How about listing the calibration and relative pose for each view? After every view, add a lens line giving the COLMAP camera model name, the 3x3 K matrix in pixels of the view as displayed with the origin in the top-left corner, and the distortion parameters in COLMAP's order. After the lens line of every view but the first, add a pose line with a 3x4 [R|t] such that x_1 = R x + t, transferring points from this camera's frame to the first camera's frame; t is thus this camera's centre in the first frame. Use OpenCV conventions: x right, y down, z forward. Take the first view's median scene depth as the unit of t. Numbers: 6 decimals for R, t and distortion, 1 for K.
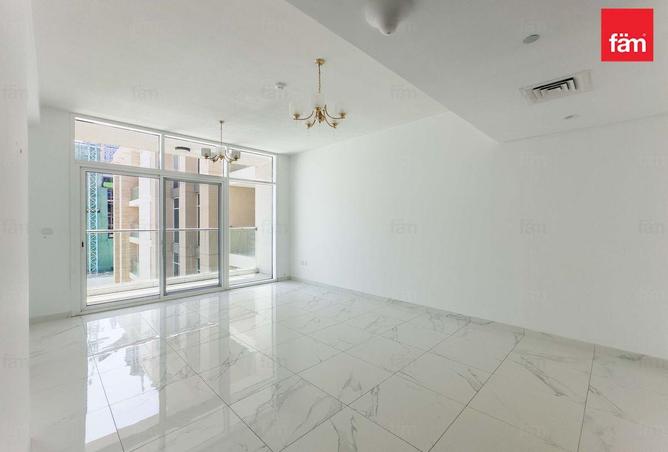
lens RADIAL K [[280.6, 0, 334.0], [0, 280.6, 226.0], [0, 0, 1]] dist [-0.000966, -0.000085]
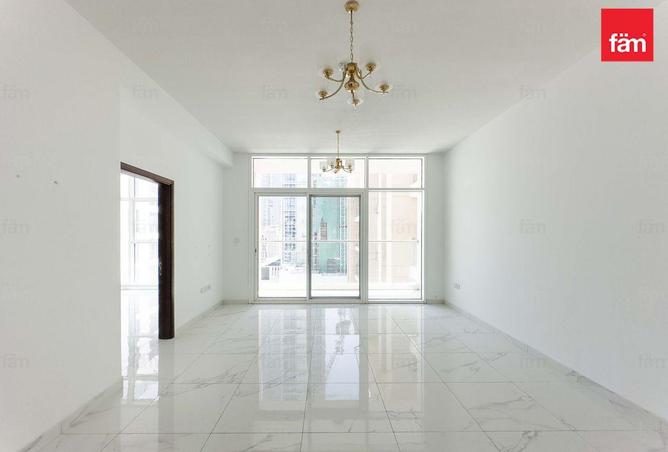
lens RADIAL K [[274.0, 0, 333.7], [0, 274.0, 234.5], [0, 0, 1]] dist [0.001077, 0.000053]
pose [[0.718028, -0.001392, -0.696012, 0.211303], [-0.009128, 0.999893, -0.011416, 0.000494], [0.695954, 0.014550, 0.717939, 0.250055]]
